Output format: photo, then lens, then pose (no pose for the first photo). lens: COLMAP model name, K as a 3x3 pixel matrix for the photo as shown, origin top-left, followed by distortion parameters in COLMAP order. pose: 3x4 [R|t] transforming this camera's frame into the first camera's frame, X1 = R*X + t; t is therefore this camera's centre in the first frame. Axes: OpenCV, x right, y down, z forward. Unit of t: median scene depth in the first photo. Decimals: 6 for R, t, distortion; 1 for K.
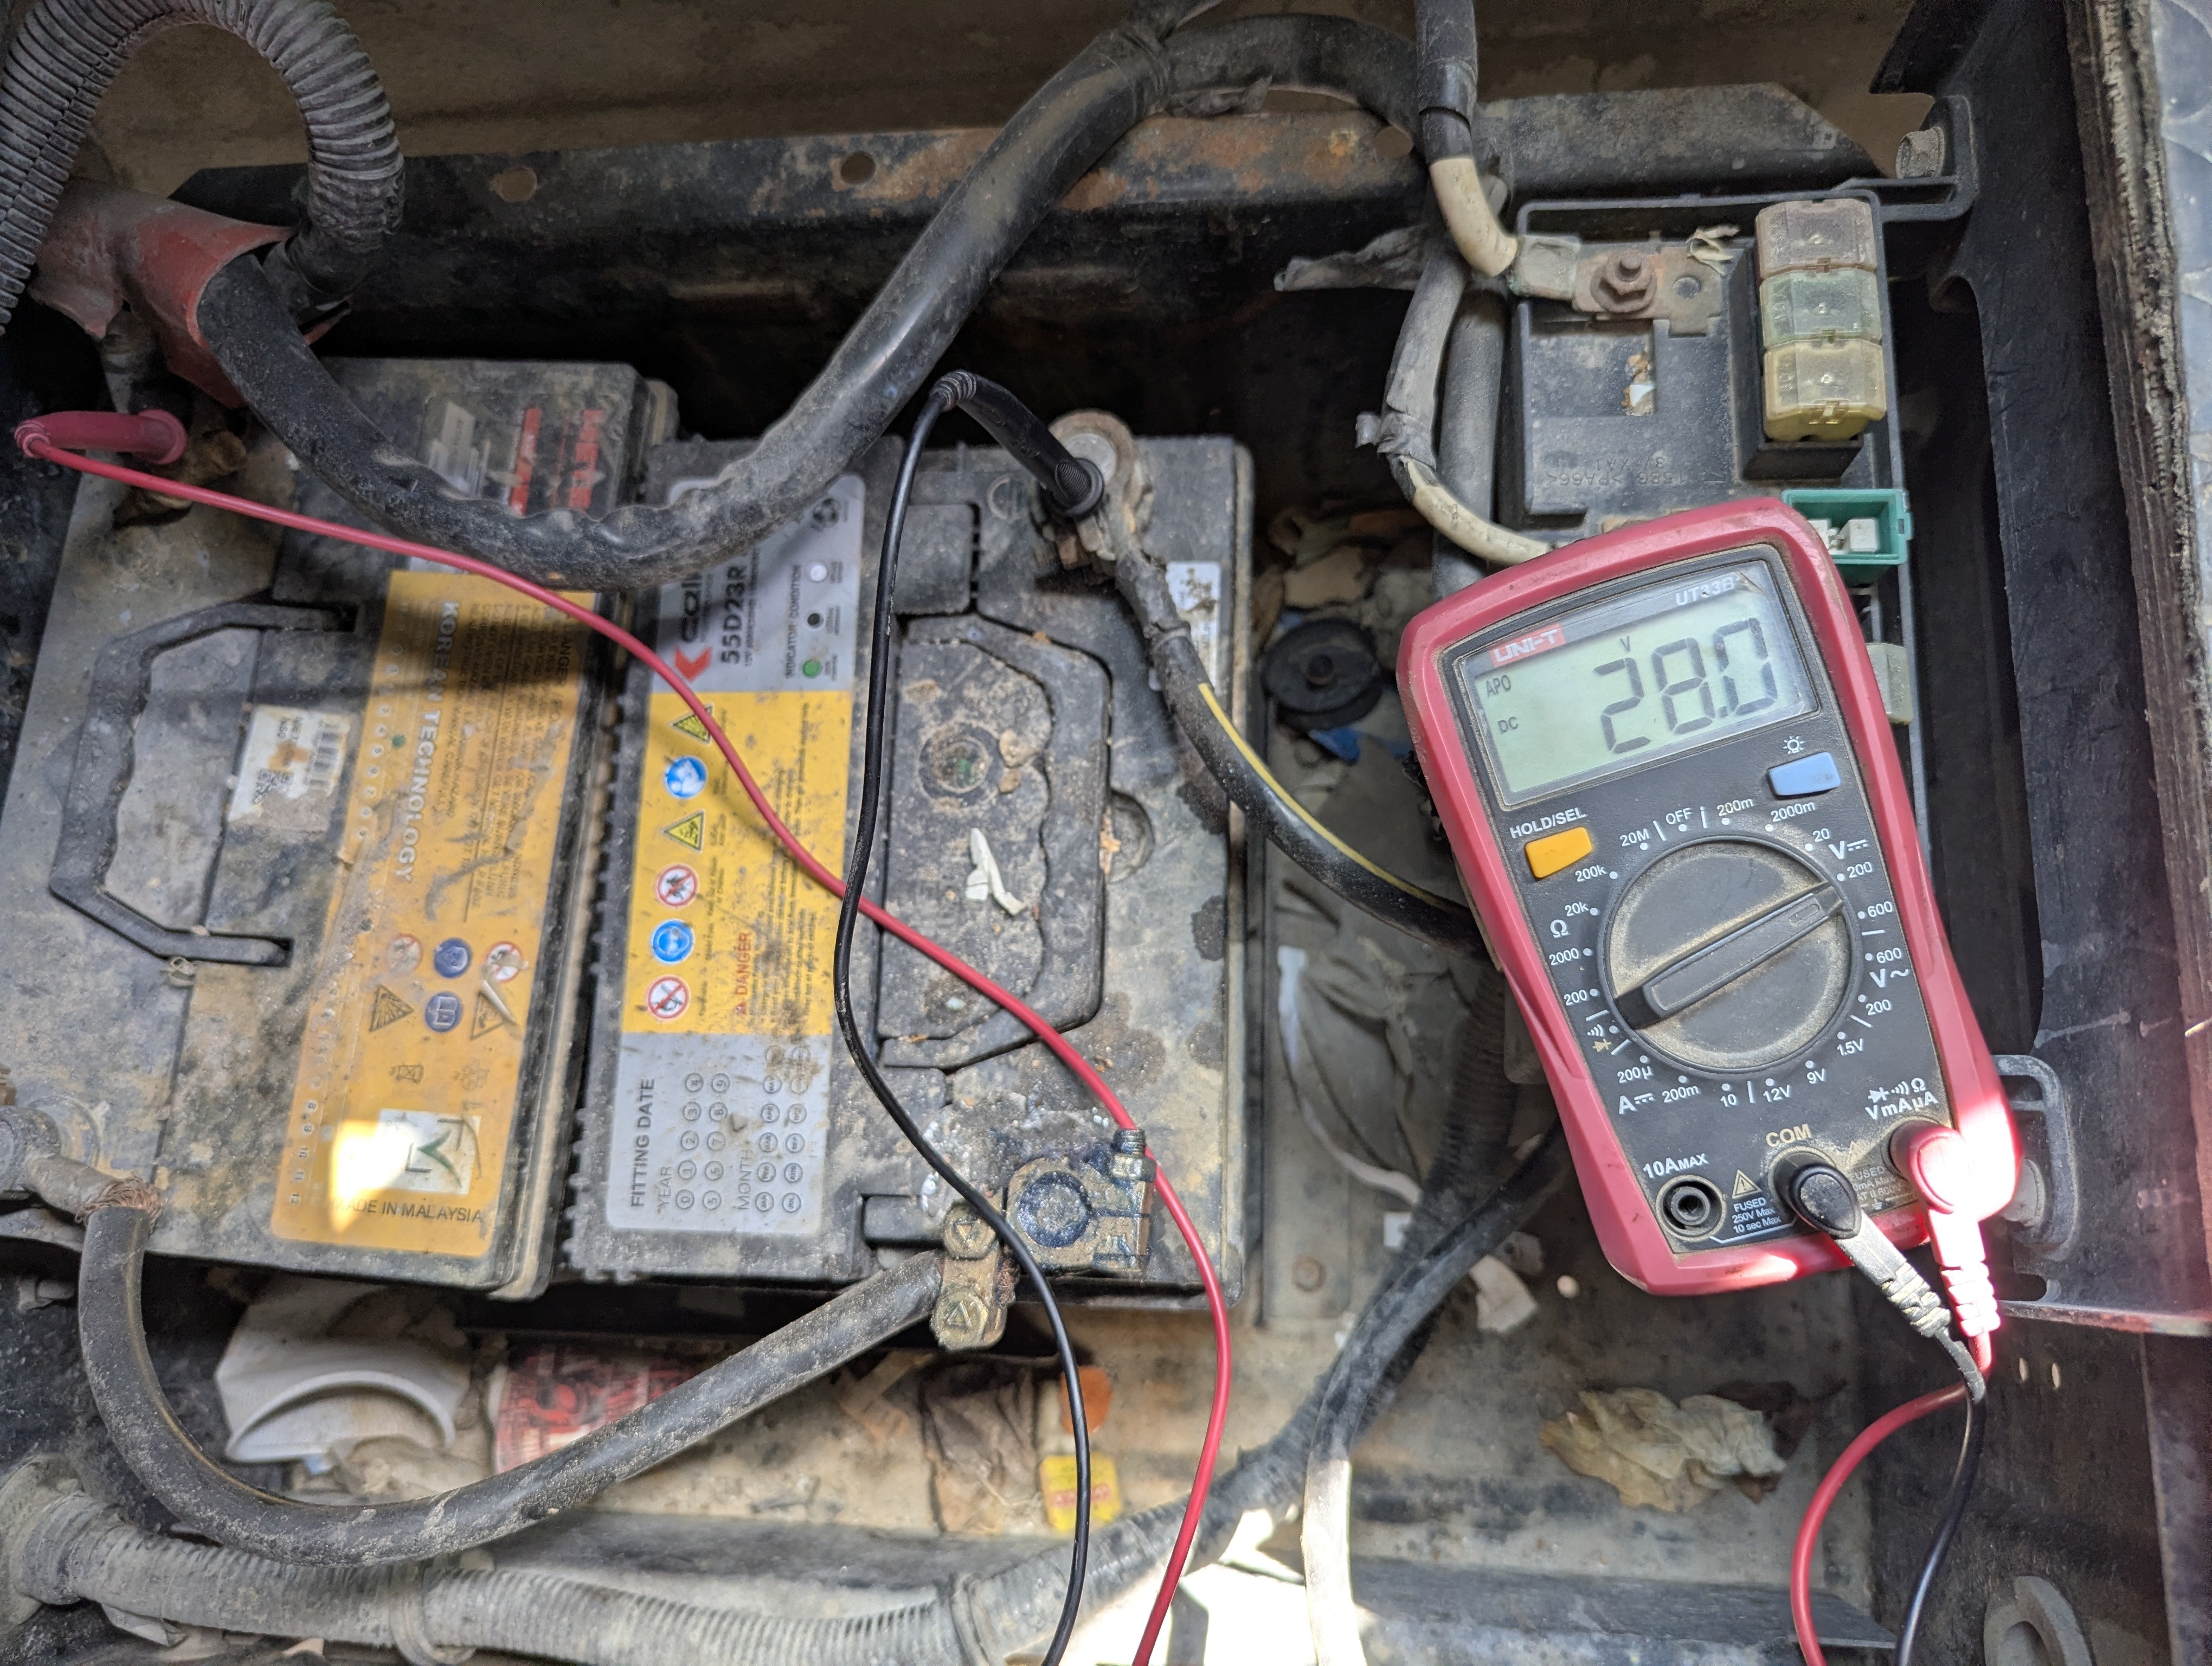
lens RADIAL K [[1679.8, 0, 1087.0], [0, 1679.8, 840.3], [0, 0, 1]] dist [0.025514, -0.042450]
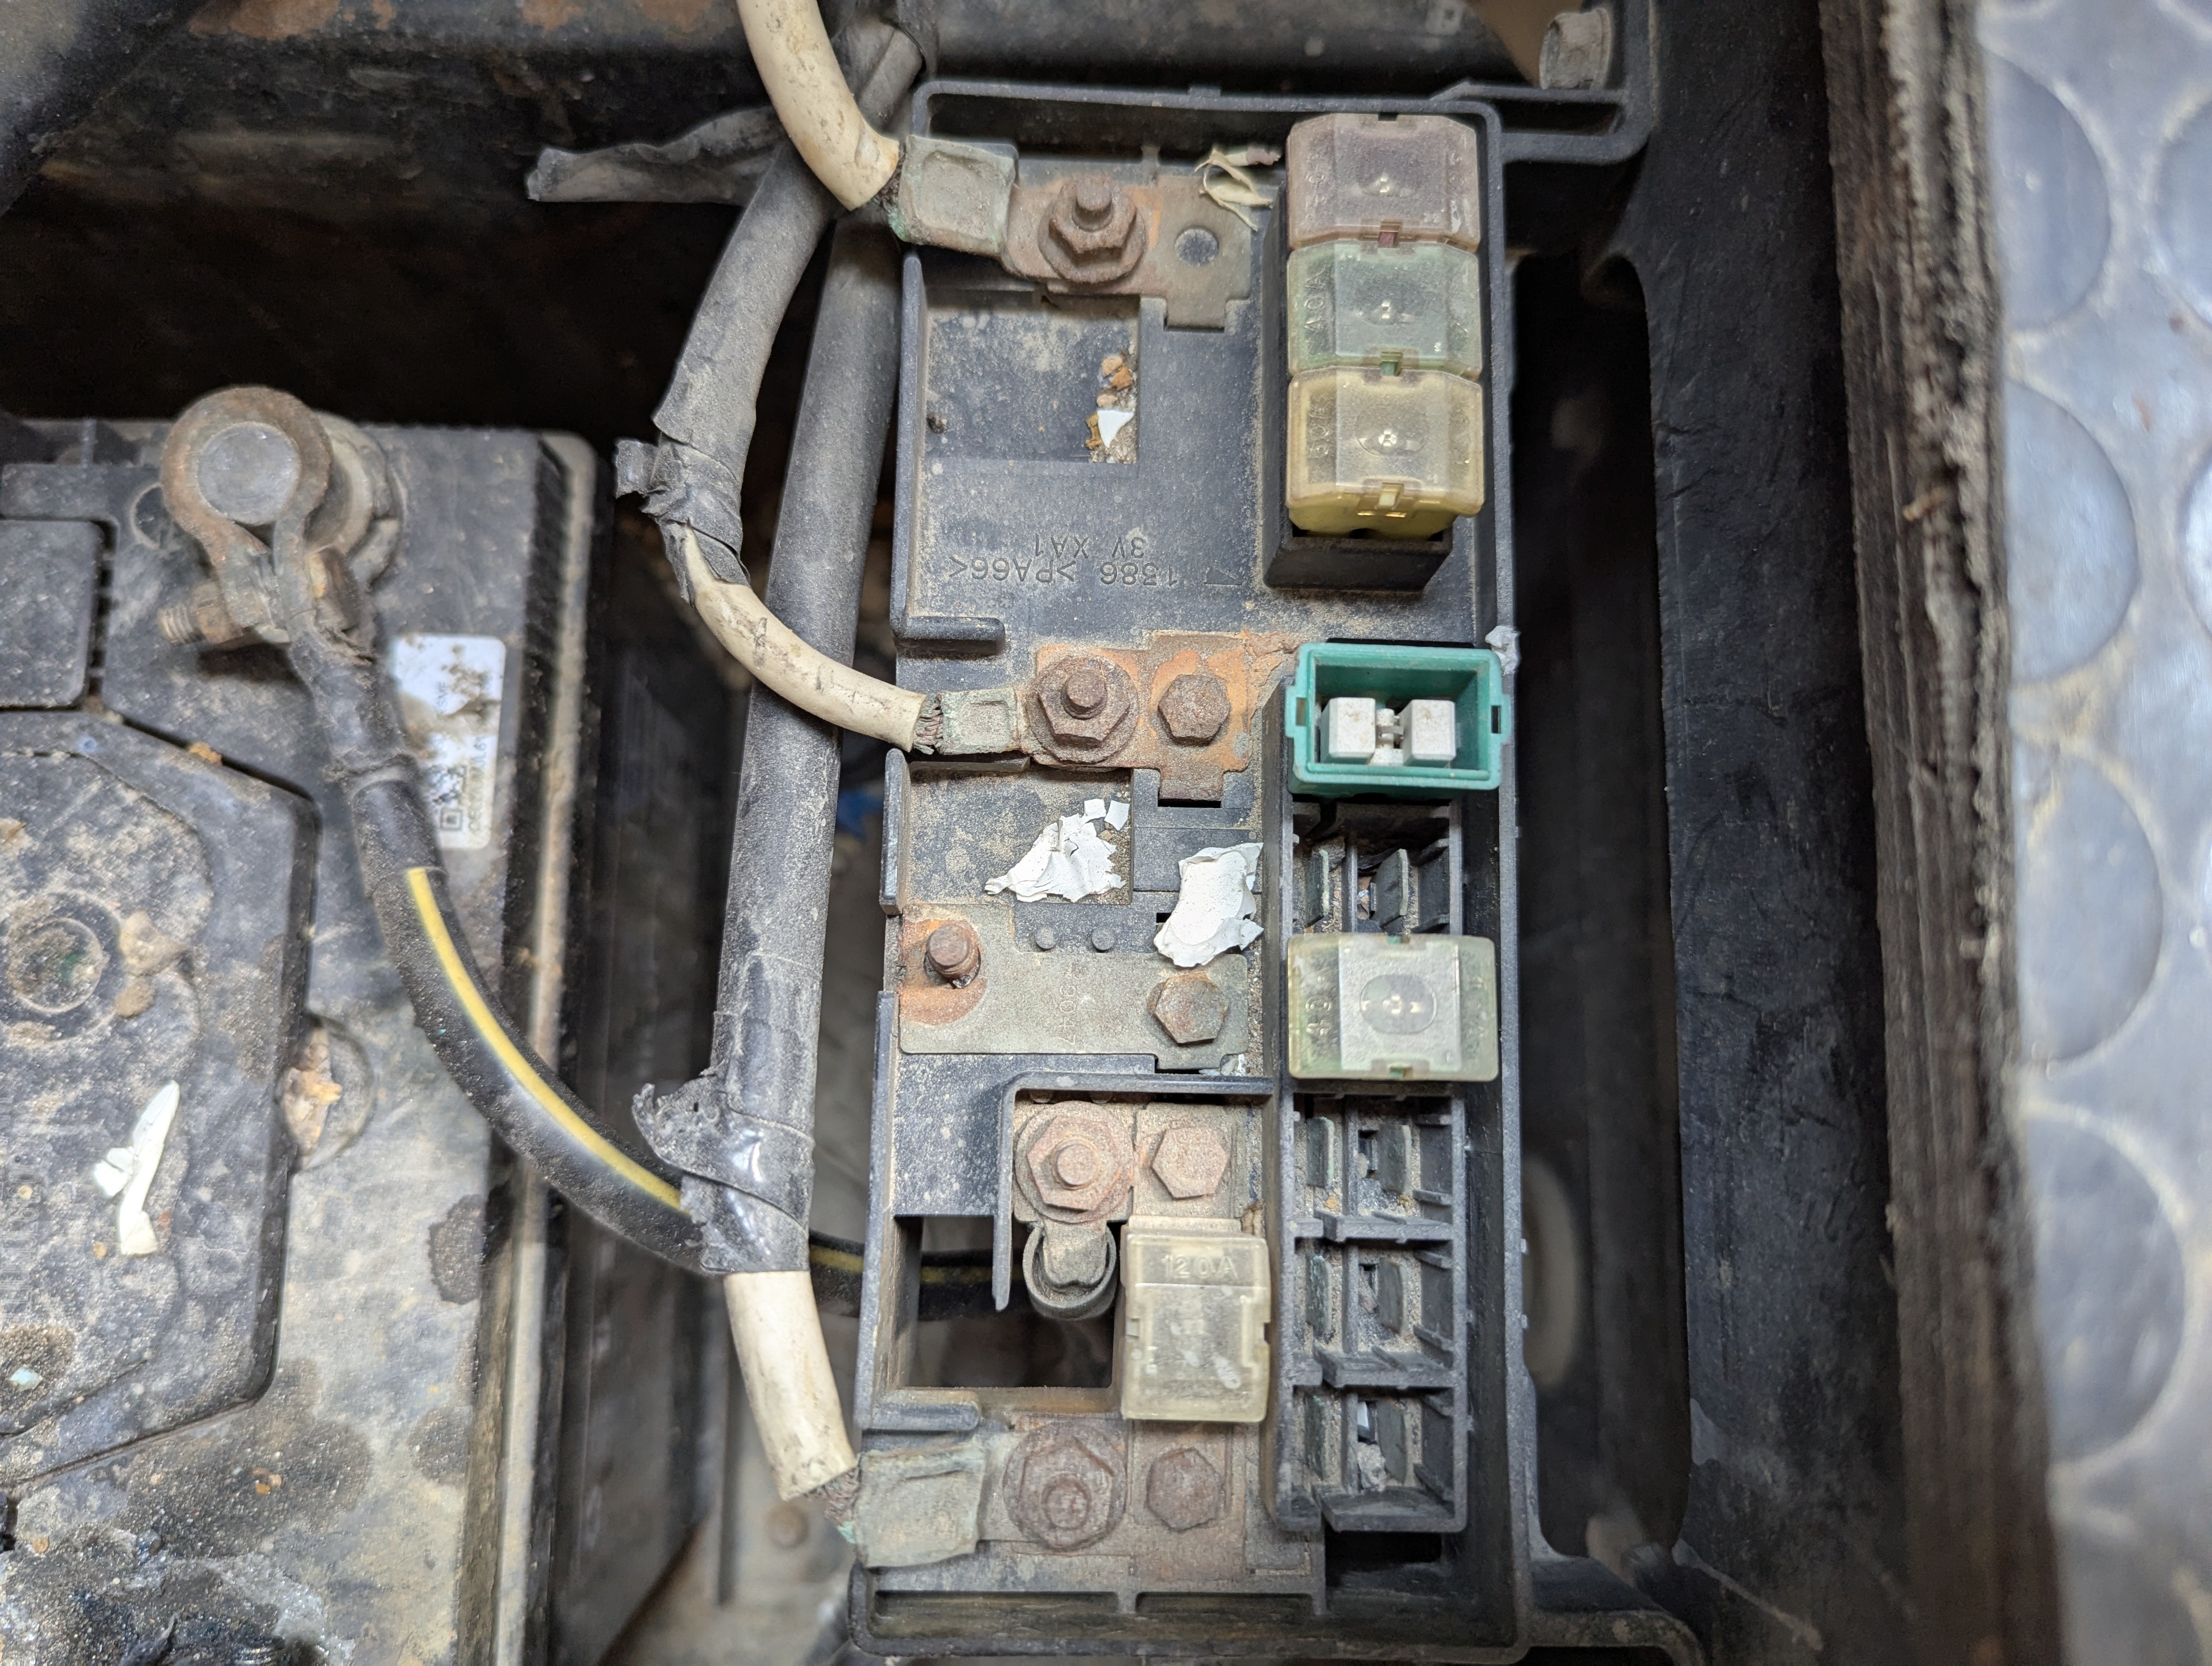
lens RADIAL K [[1700.8, 0, 1108.5], [0, 1700.8, 866.5], [0, 0, 1]] dist [-0.022087, -0.000659]
pose [[0.986138, 0.005209, 0.165844, 0.202853], [-0.018667, 0.996644, 0.079695, -0.140046], [-0.164873, -0.081686, 0.982926, 0.355915]]
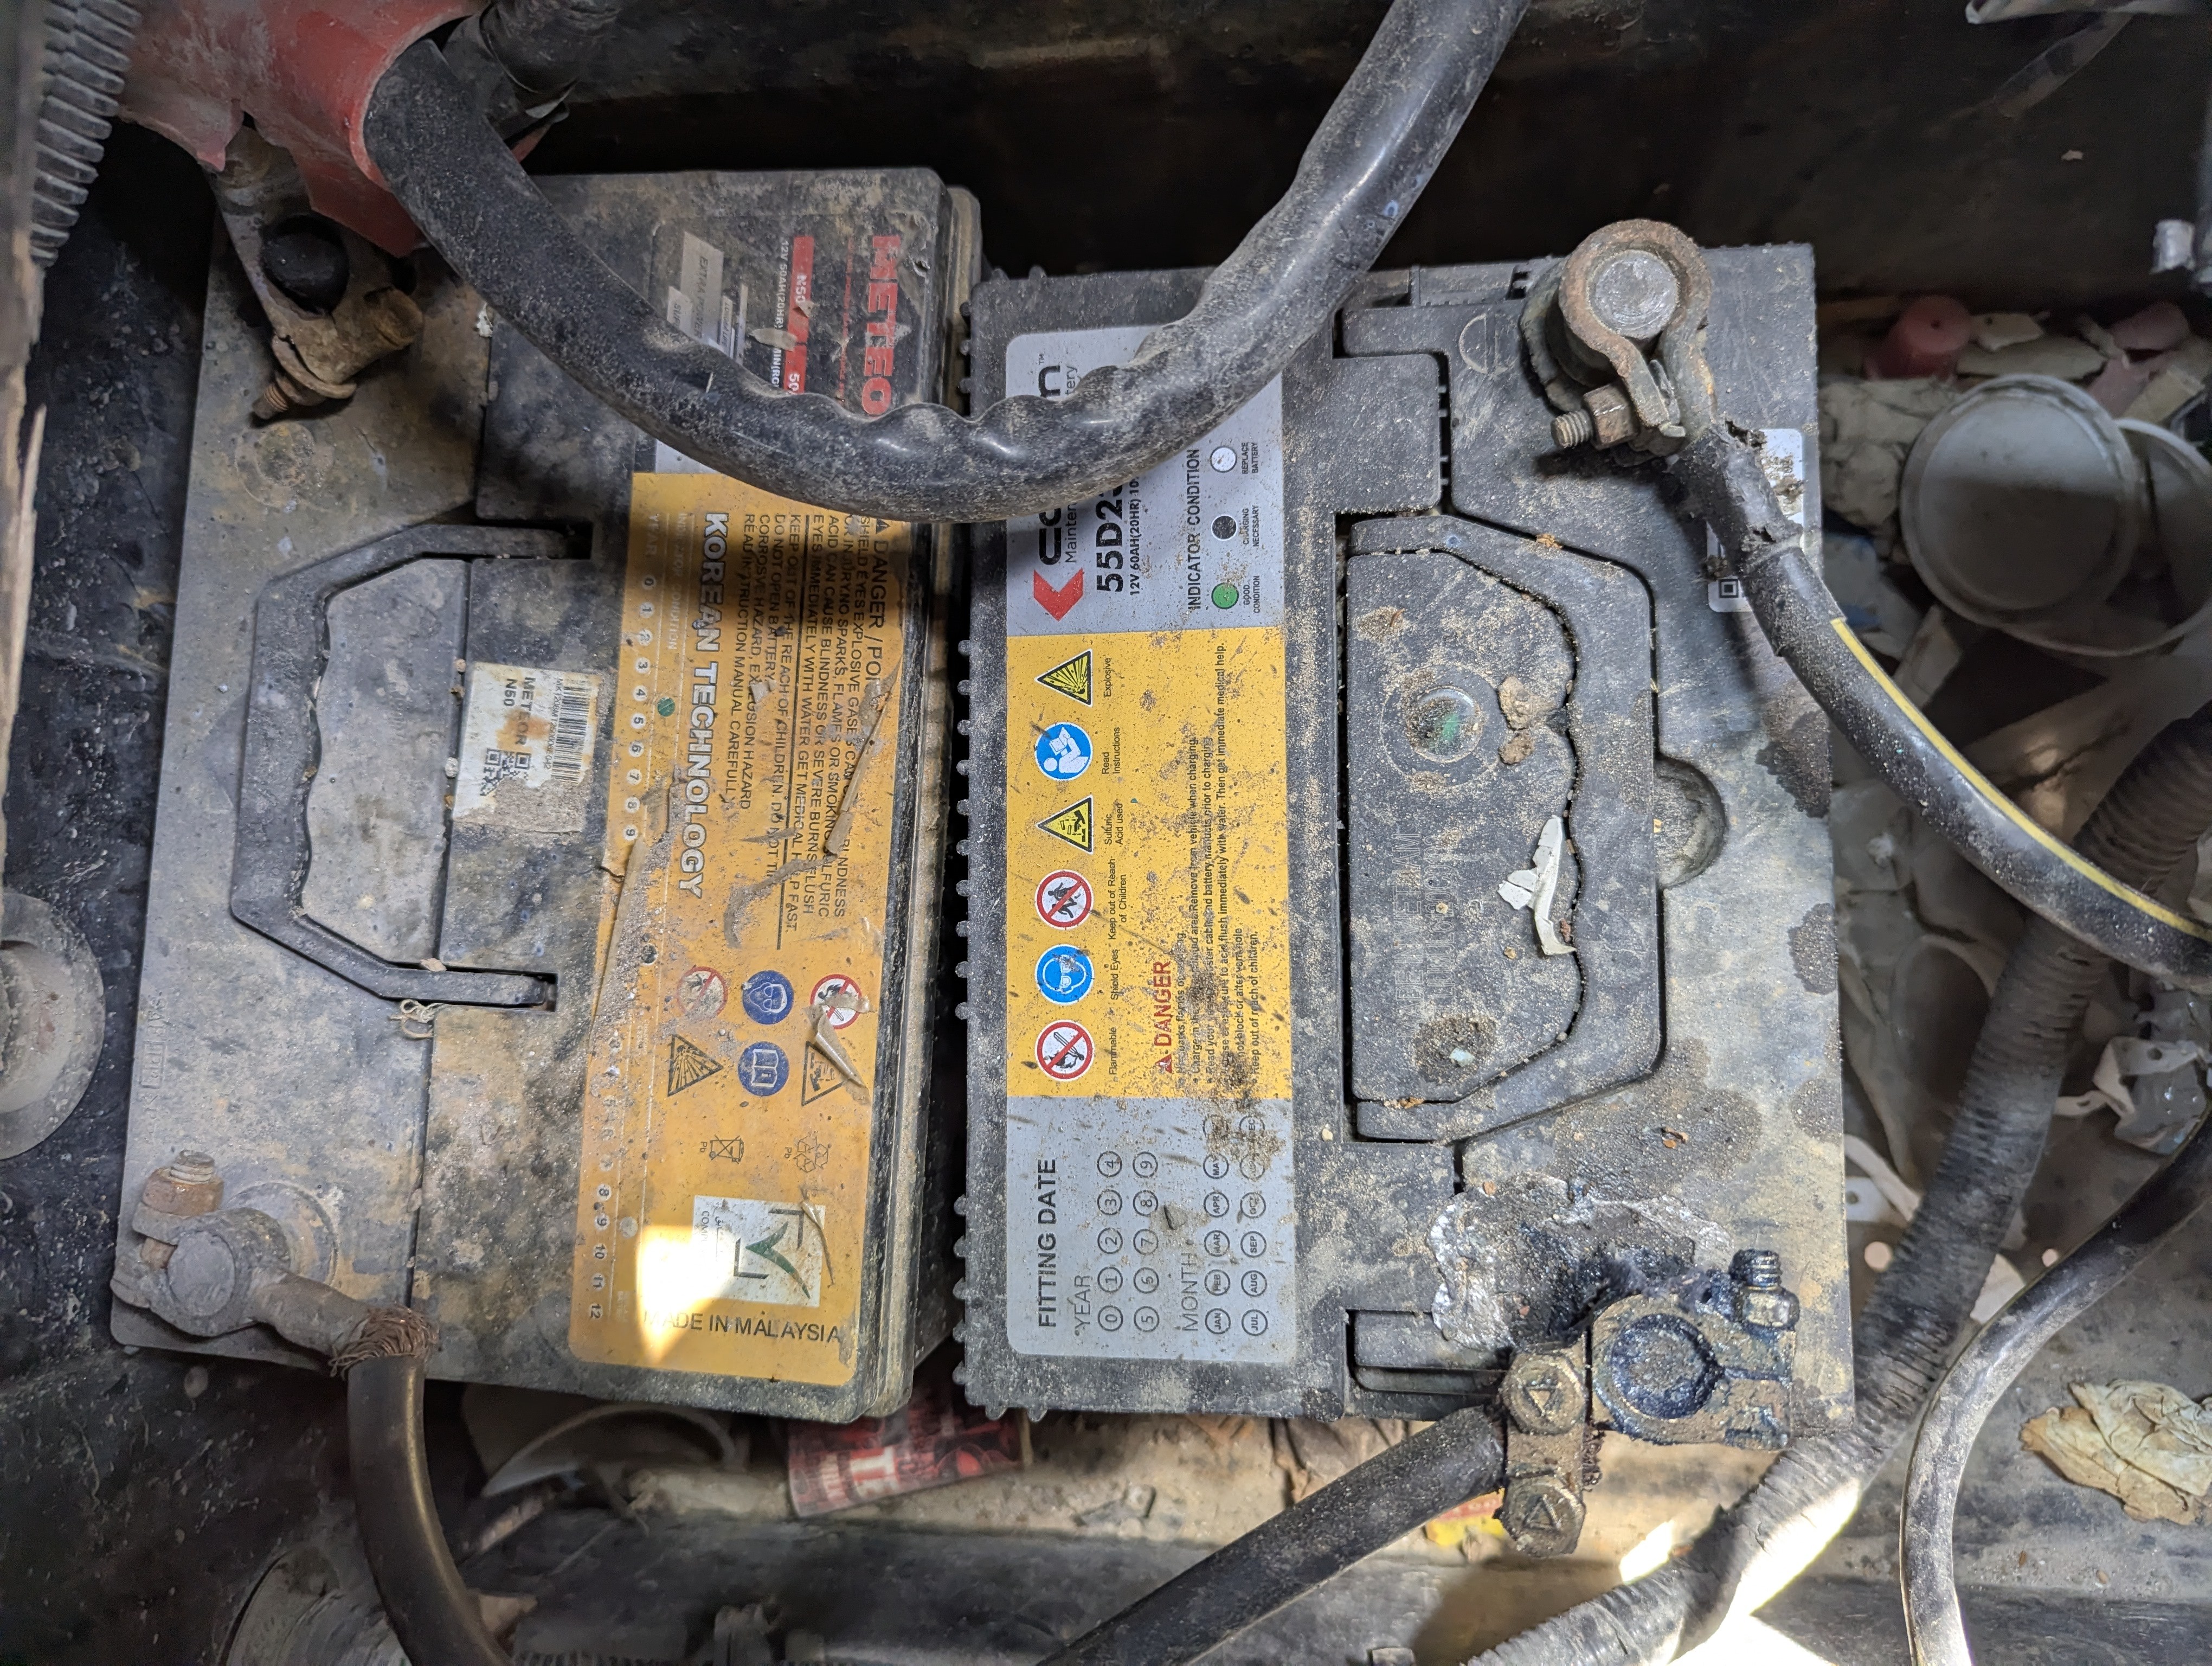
lens RADIAL K [[1673.7, 0, 1106.0], [0, 1673.7, 833.0], [0, 0, 1]] dist [0.017460, -0.029649]
pose [[0.998996, -0.035608, -0.027172, -0.210605], [0.039117, 0.989099, 0.141964, -0.111144], [0.021820, -0.142884, 0.989499, 0.275180]]
